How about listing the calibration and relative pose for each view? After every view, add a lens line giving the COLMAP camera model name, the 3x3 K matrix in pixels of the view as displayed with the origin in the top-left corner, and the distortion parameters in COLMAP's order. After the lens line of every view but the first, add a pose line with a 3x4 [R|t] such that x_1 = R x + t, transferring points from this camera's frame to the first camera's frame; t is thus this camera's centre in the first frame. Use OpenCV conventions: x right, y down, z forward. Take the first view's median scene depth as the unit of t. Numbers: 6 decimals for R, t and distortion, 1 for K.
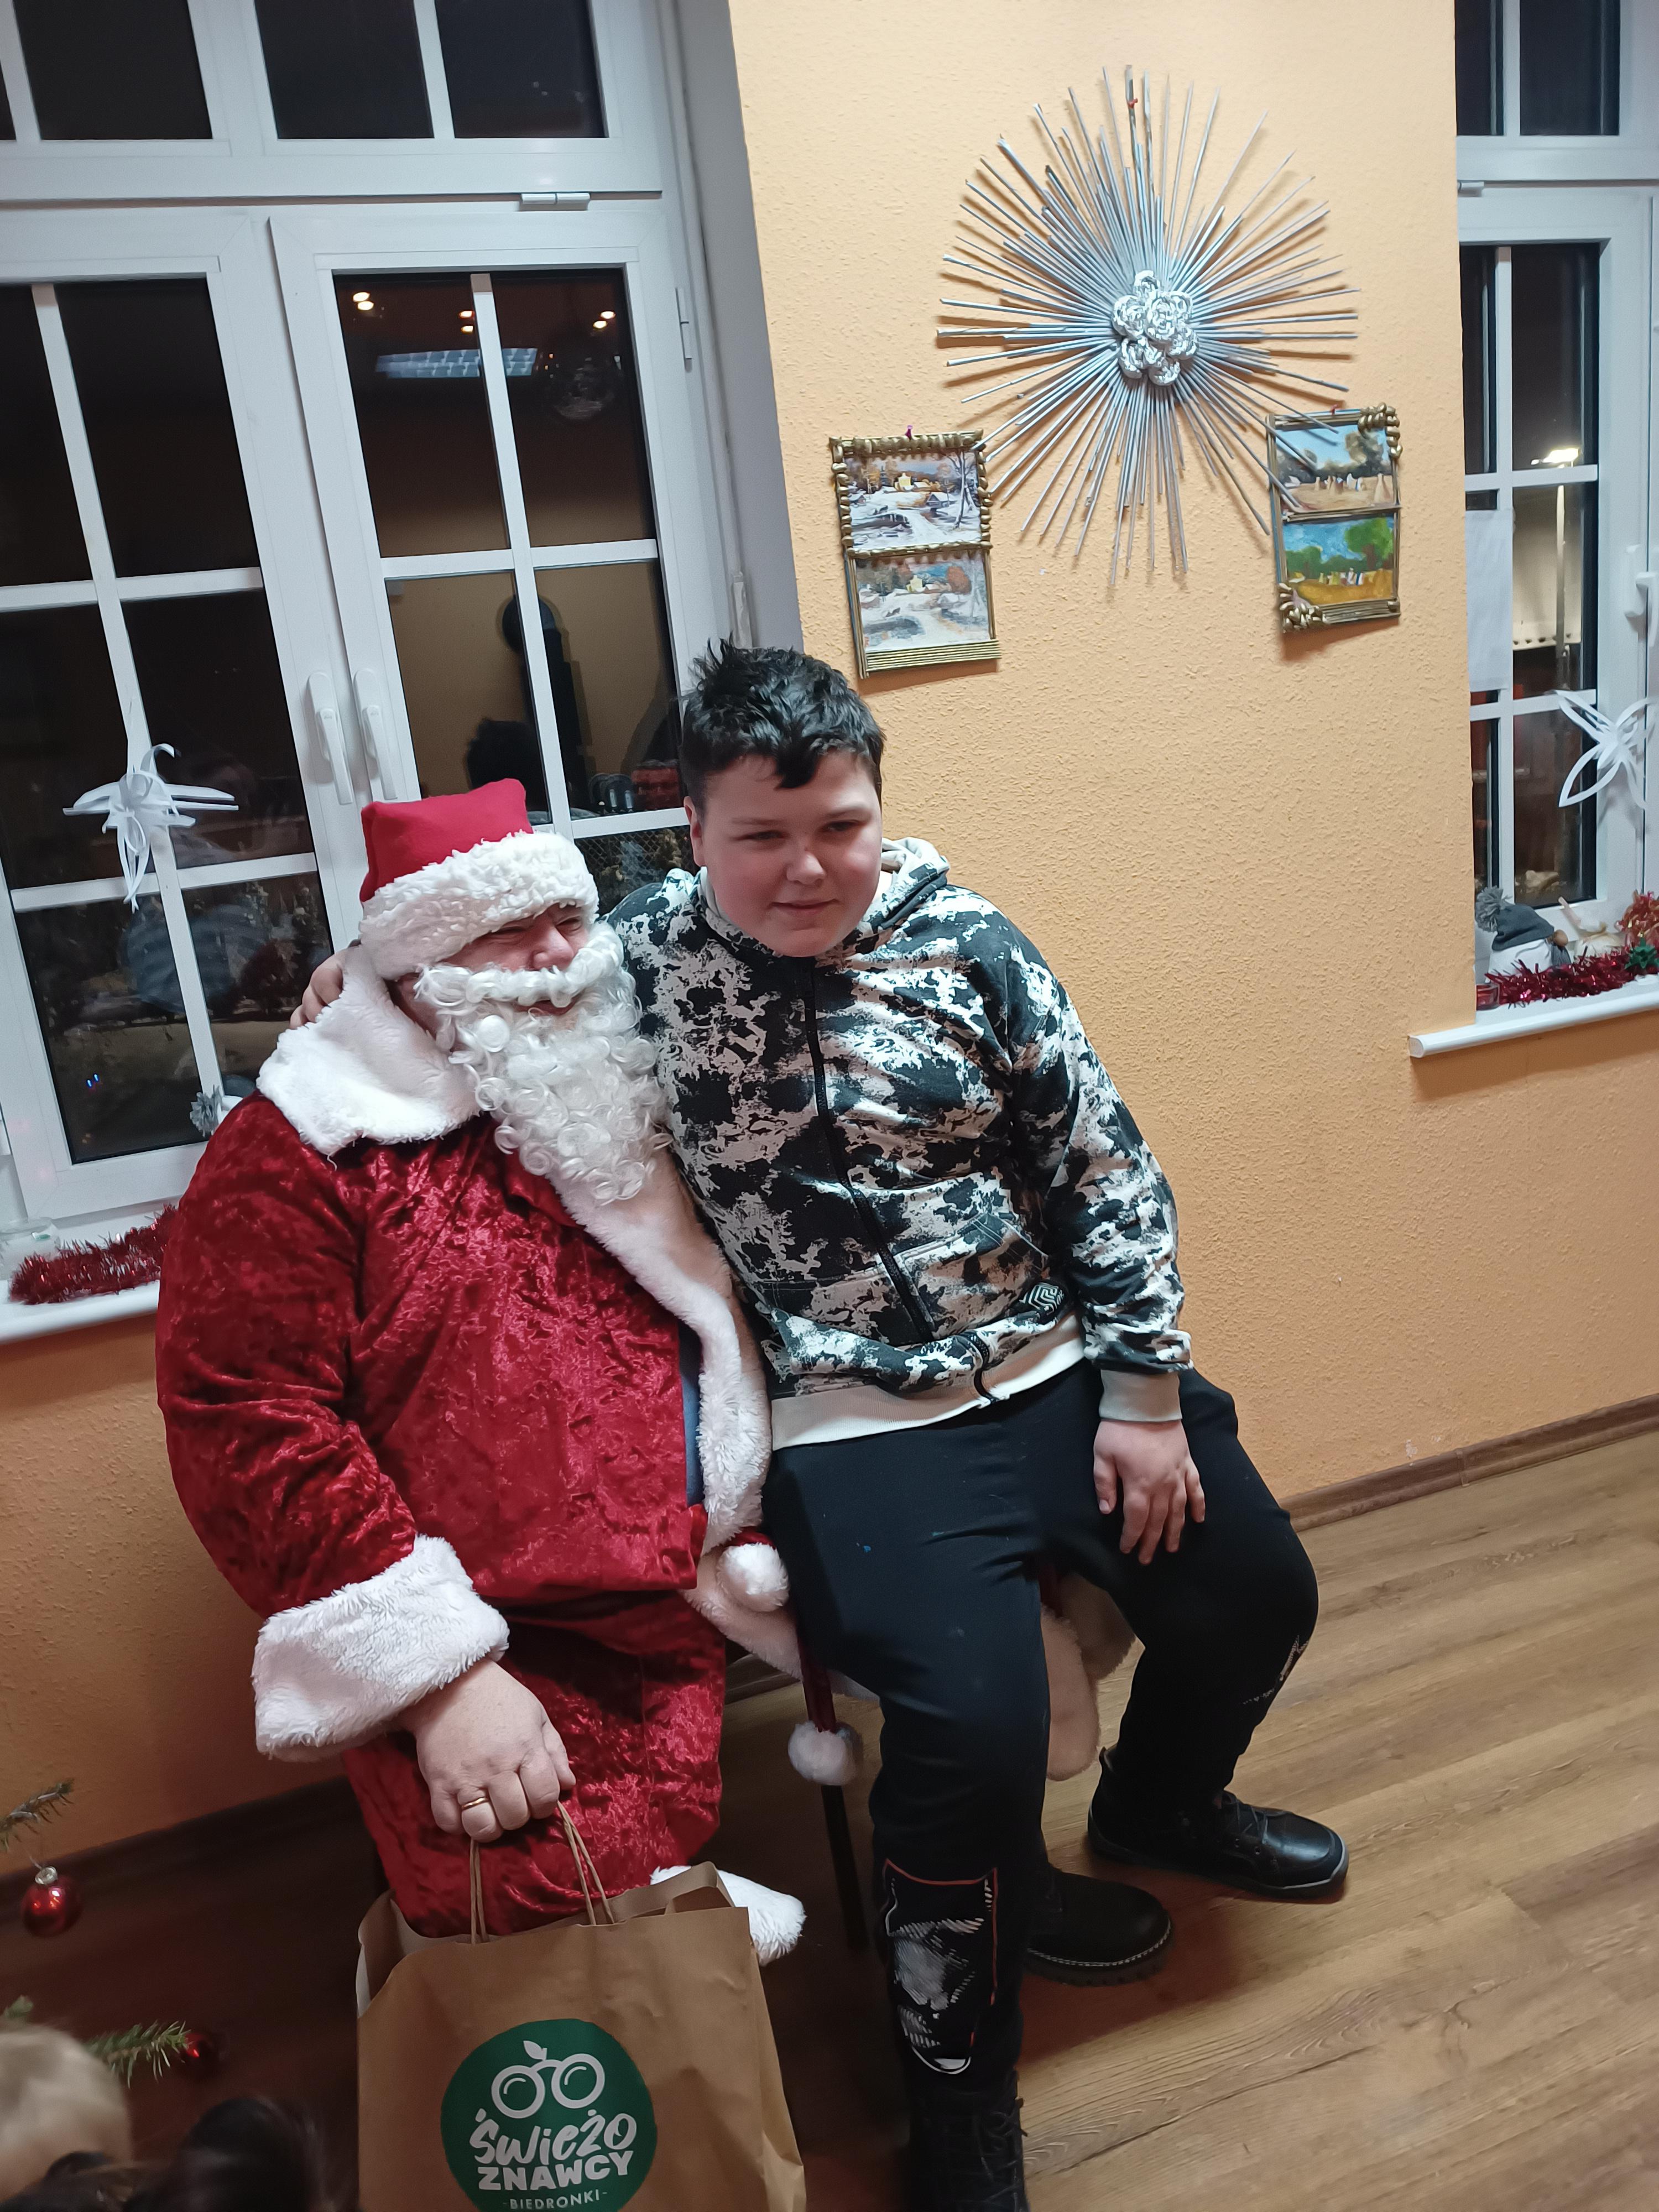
lens RADIAL K [[1558.7, 0, 824.5], [0, 1558.7, 1094.6], [0, 0, 1]] dist [0.039886, -0.034535]
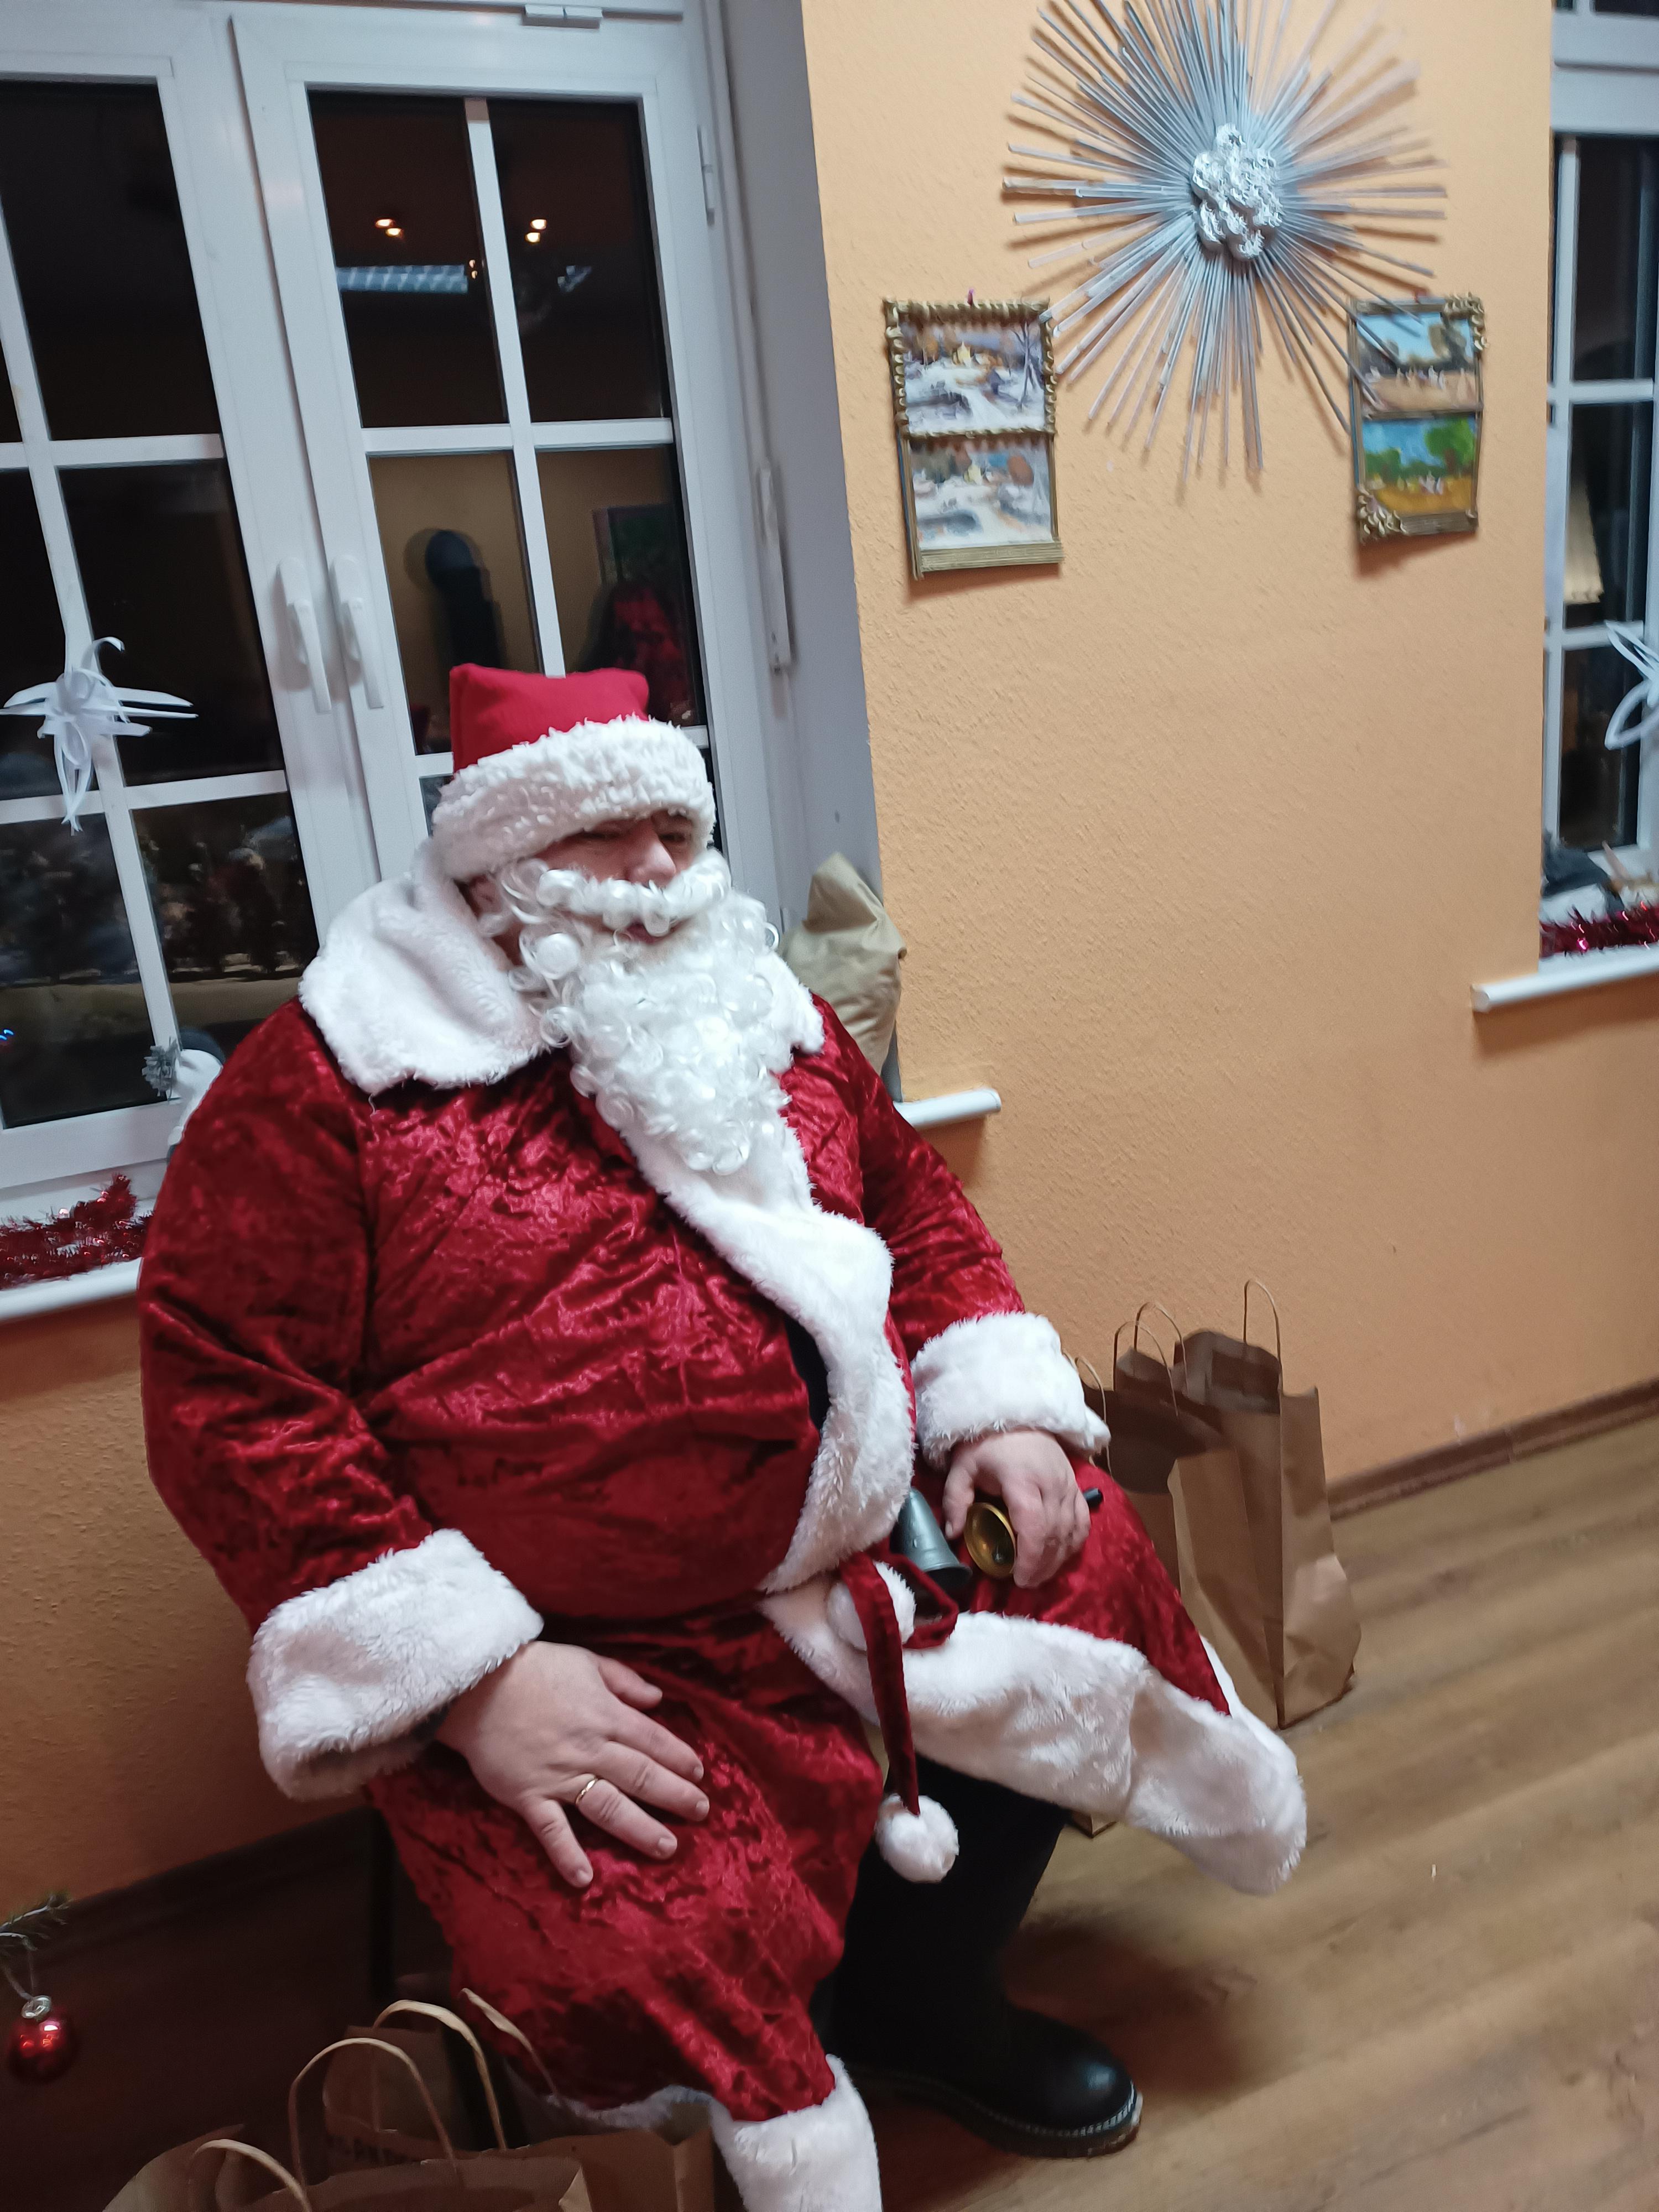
lens RADIAL K [[1558.7, 0, 830.2], [0, 1558.7, 1097.7], [0, 0, 1]] dist [0.039886, -0.034535]
pose [[0.997847, -0.001481, 0.065566, -0.081452], [-0.000115, 0.999704, 0.024341, 0.006780], [-0.065583, -0.024296, 0.997551, 0.107362]]
